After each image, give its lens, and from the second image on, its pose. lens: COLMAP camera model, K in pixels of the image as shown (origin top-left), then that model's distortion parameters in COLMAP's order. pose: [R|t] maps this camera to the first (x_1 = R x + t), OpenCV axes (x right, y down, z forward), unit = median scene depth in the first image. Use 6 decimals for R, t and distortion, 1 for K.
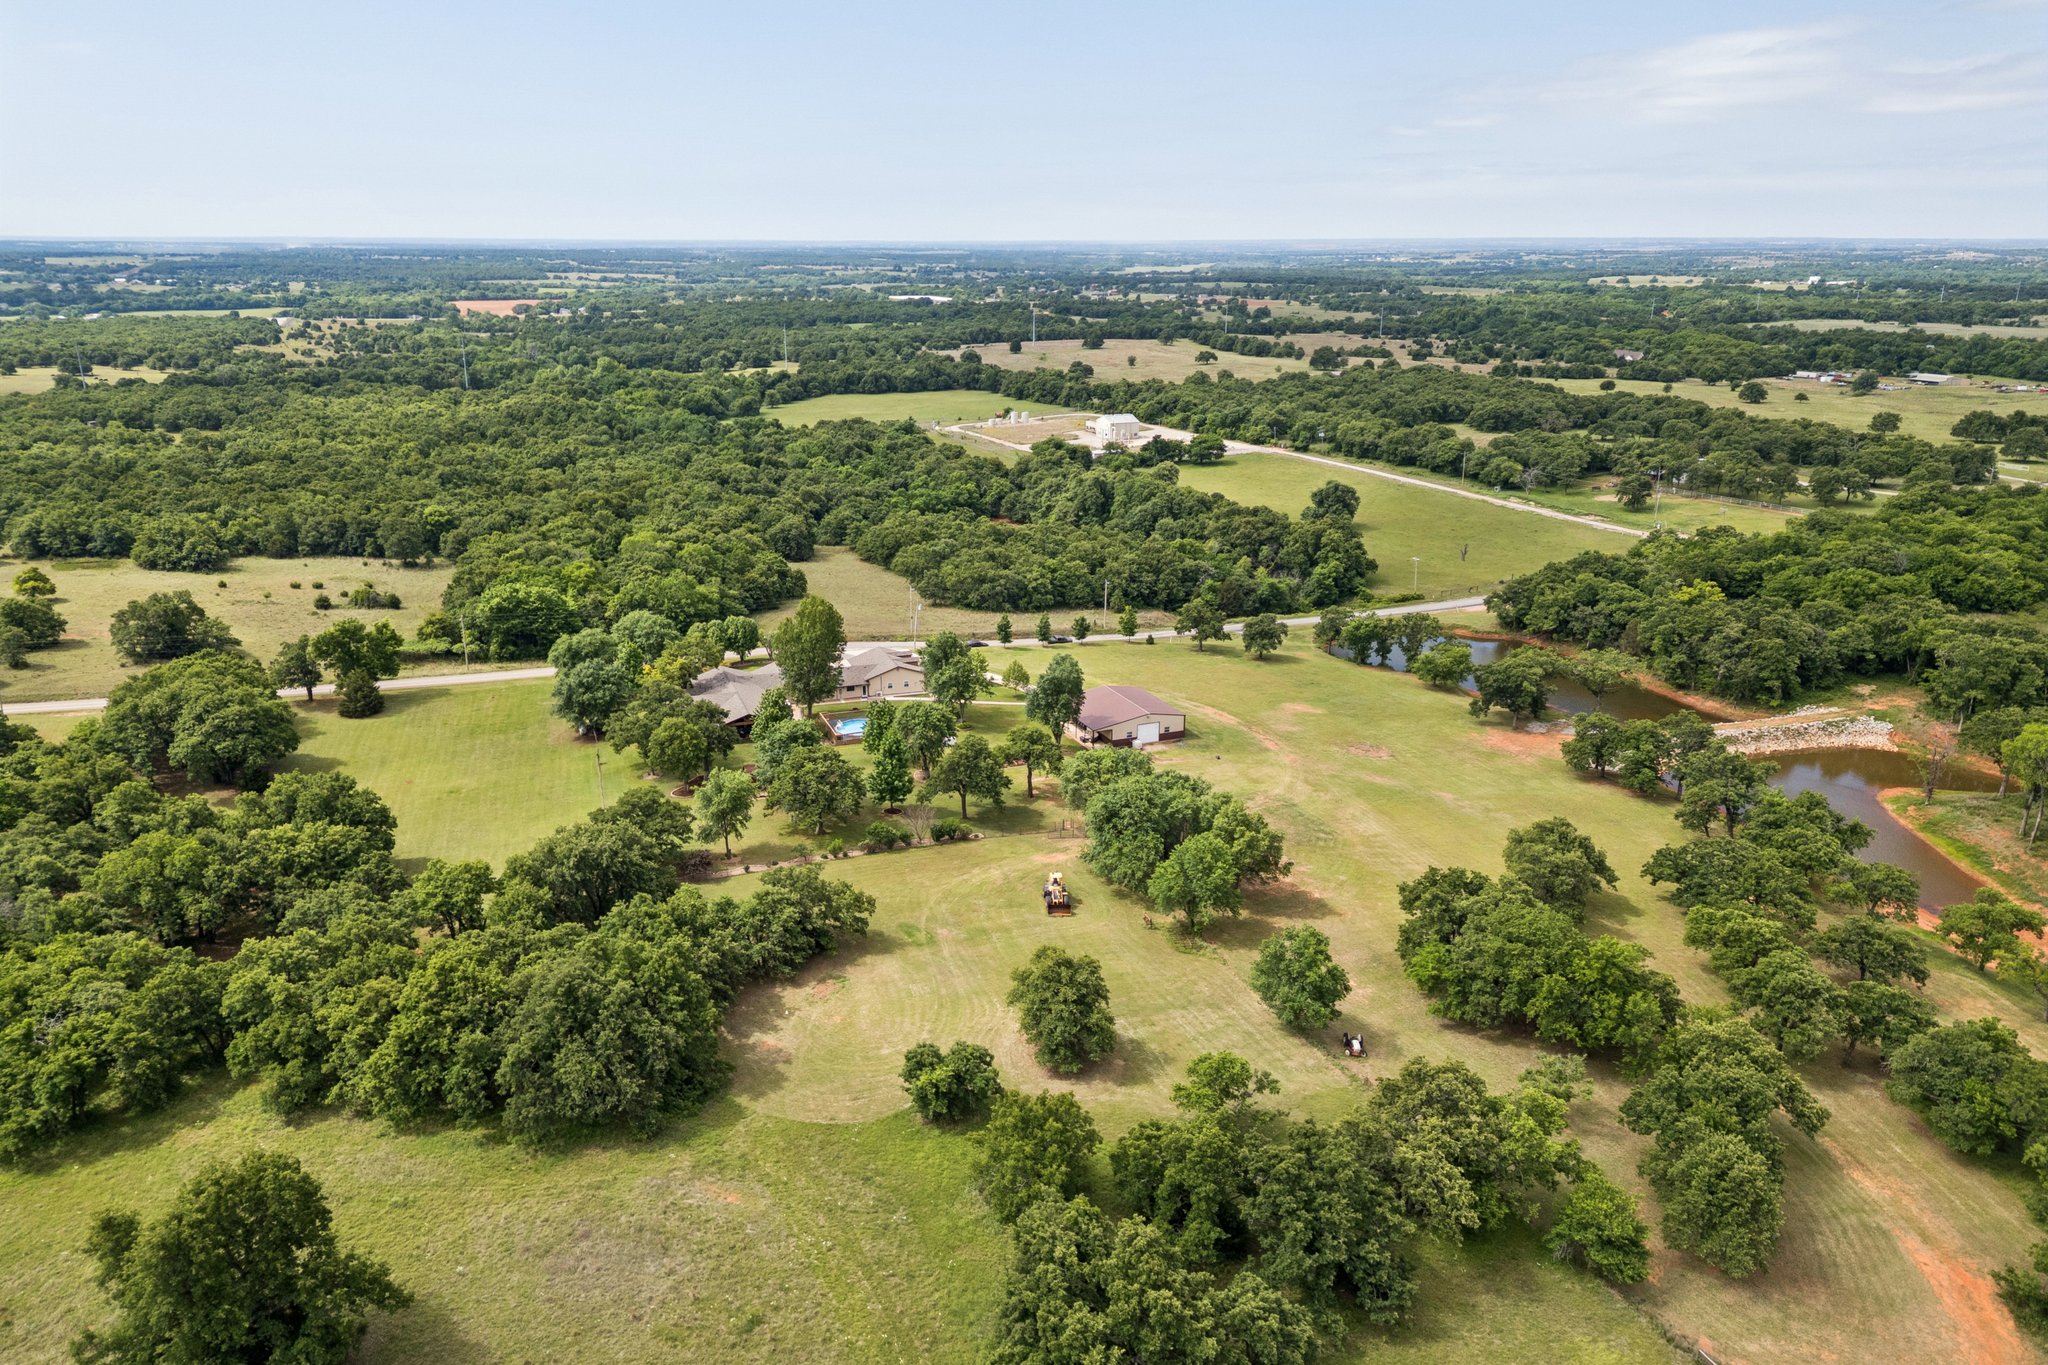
lens RADIAL K [[1426.1, 0, 1005.7], [0, 1426.1, 691.8], [0, 0, 1]] dist [0.072382, -0.069271]
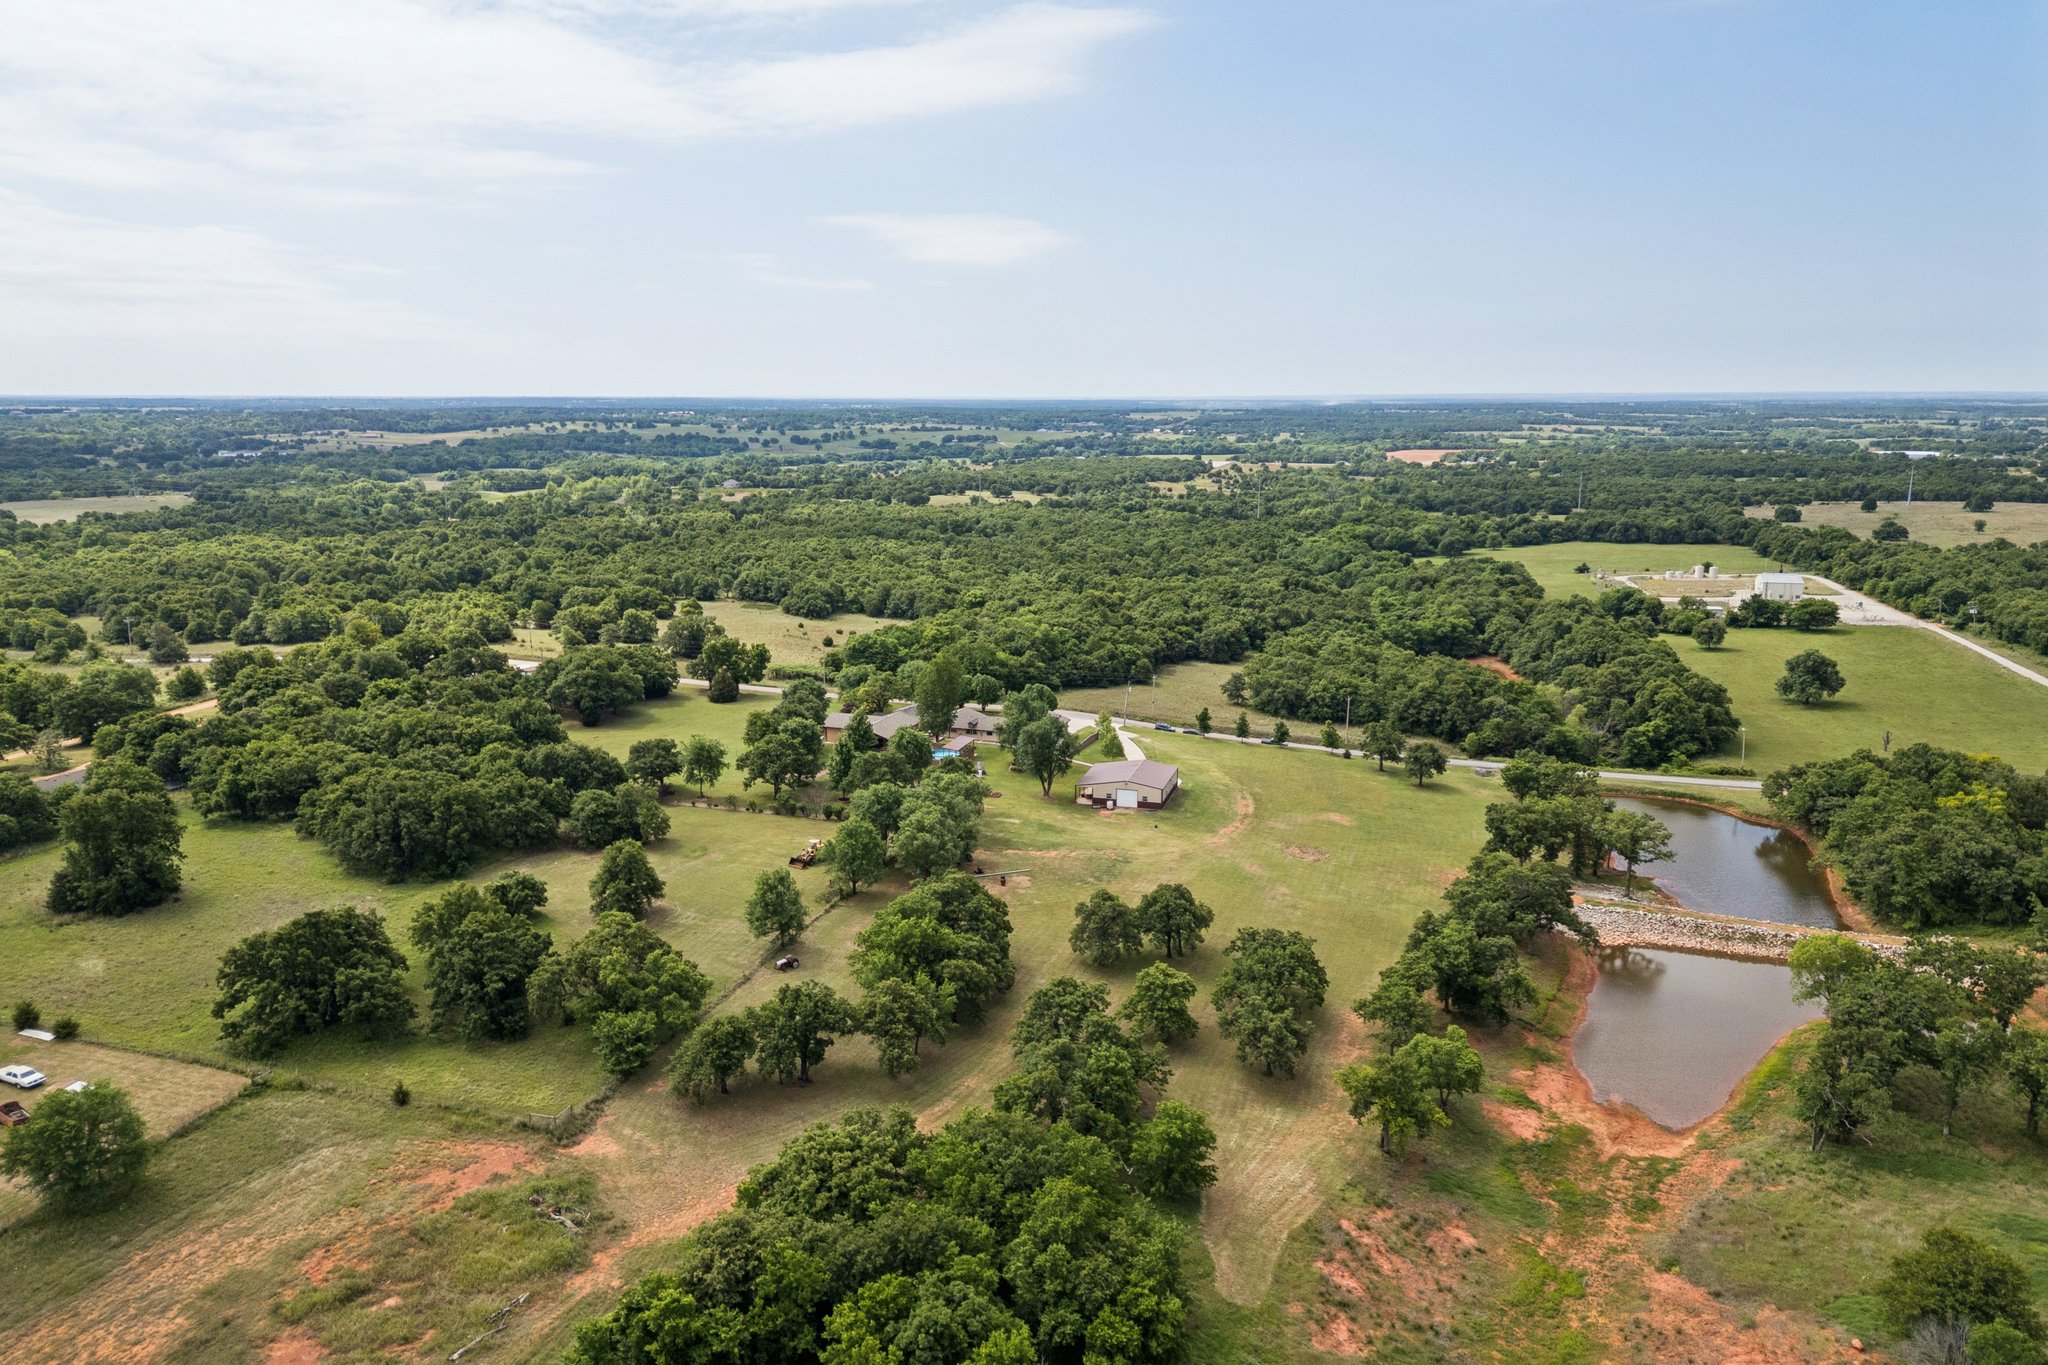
lens RADIAL K [[1426.1, 0, 1021.6], [0, 1426.1, 721.4], [0, 0, 1]] dist [0.072382, -0.069271]
pose [[0.782885, 0.138568, -0.606540, 0.497328], [-0.187001, 0.982213, -0.016978, 0.002262], [0.593399, 0.126715, 0.794872, 0.016579]]
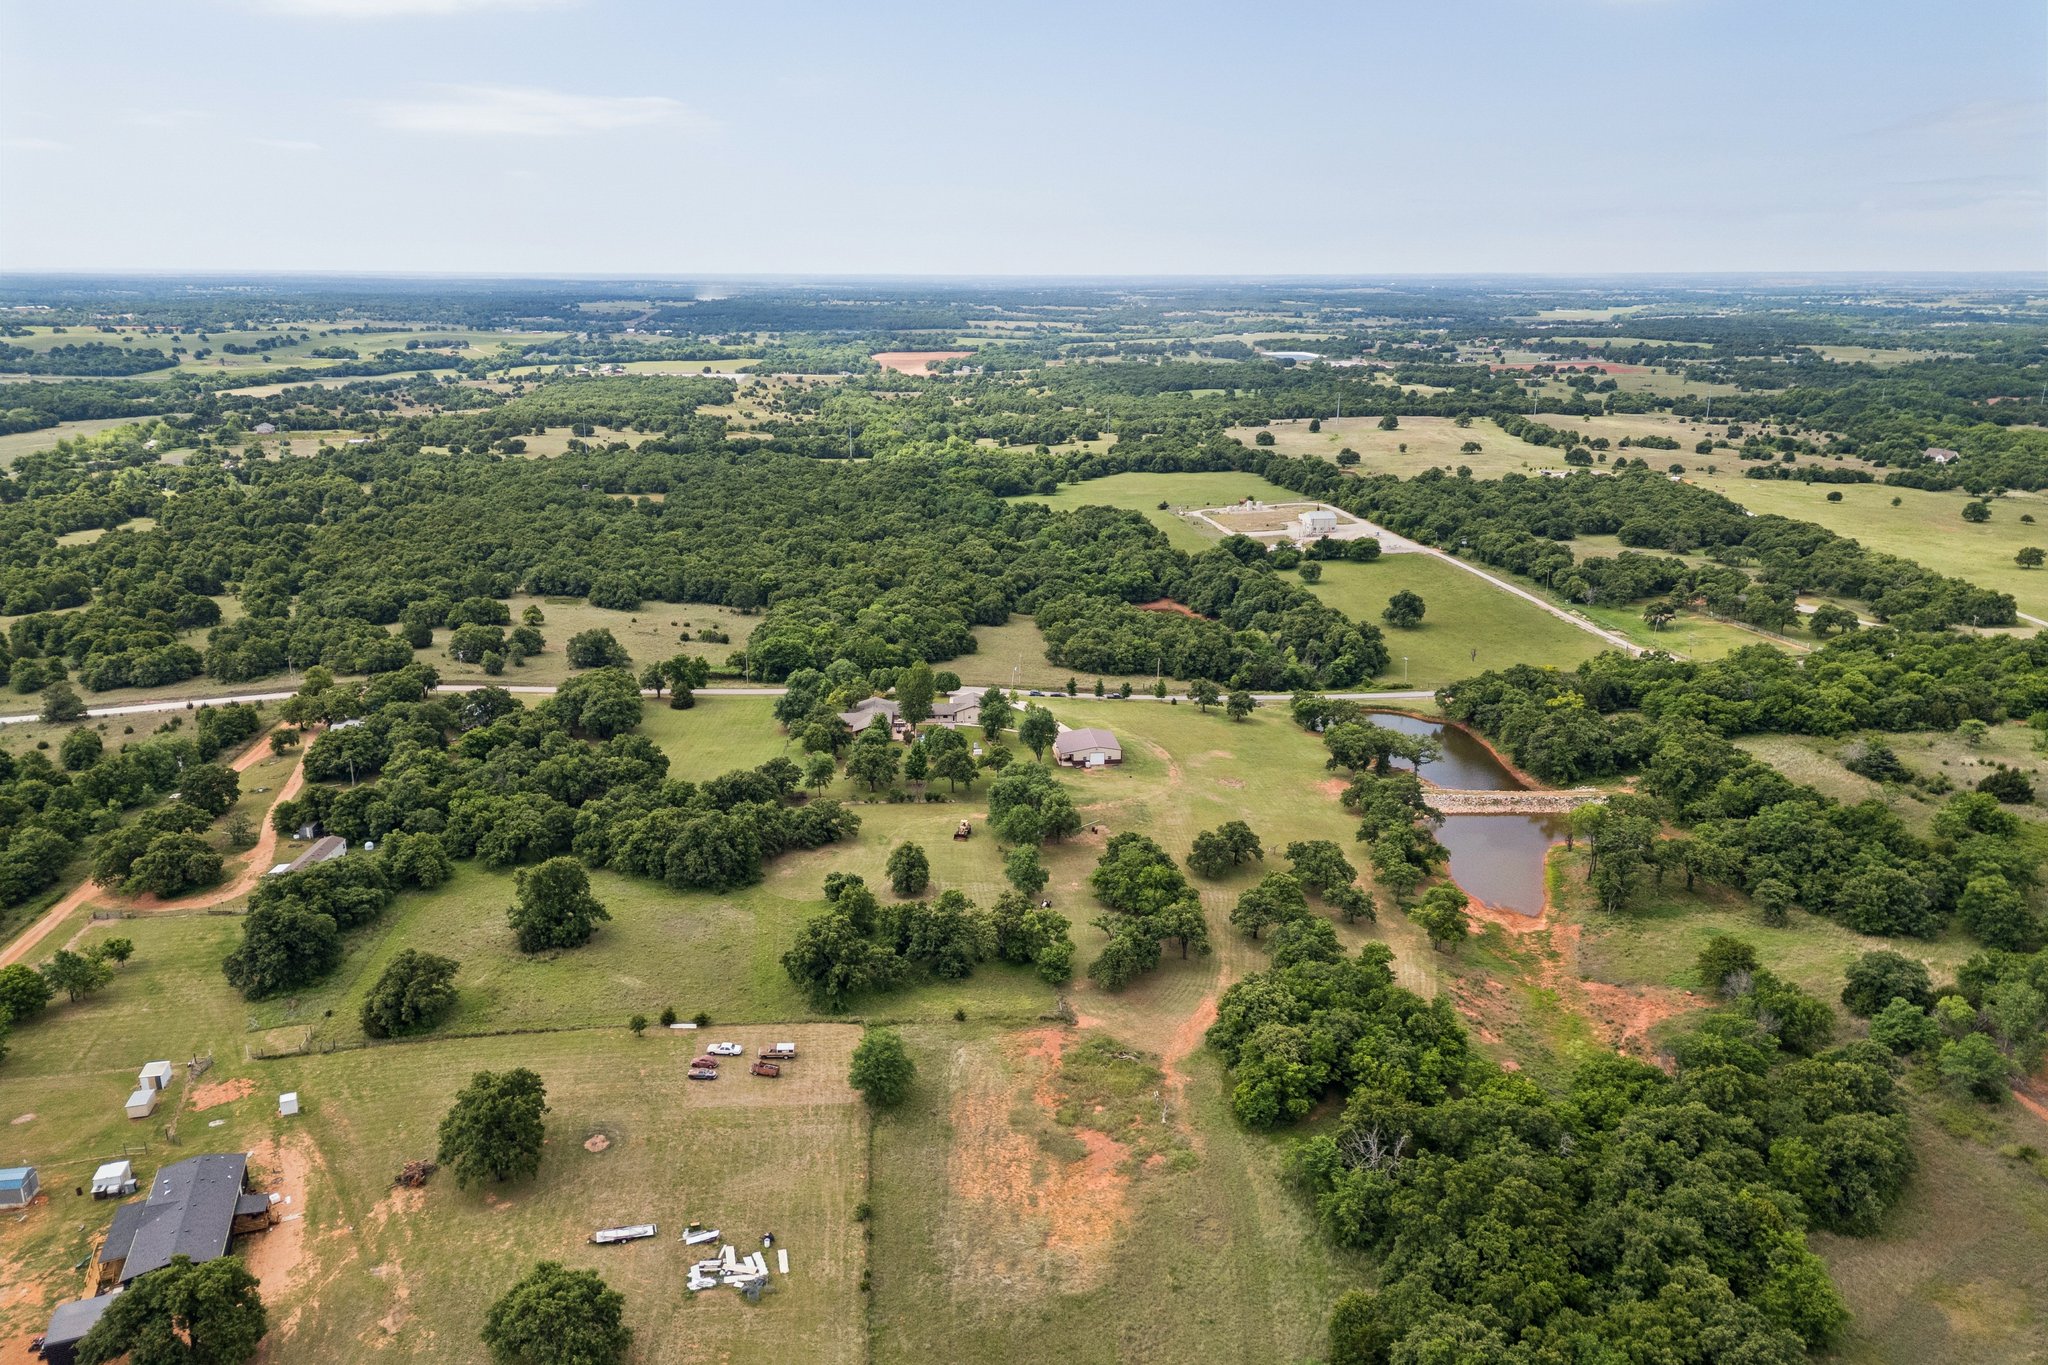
lens RADIAL K [[1426.1, 0, 1008.8], [0, 1426.1, 672.4], [0, 0, 1]] dist [0.072382, -0.069271]
pose [[0.959352, 0.078361, -0.271113, 0.305583], [-0.086806, 0.996039, -0.019279, -0.020688], [0.268529, 0.042030, 0.962354, -0.436610]]
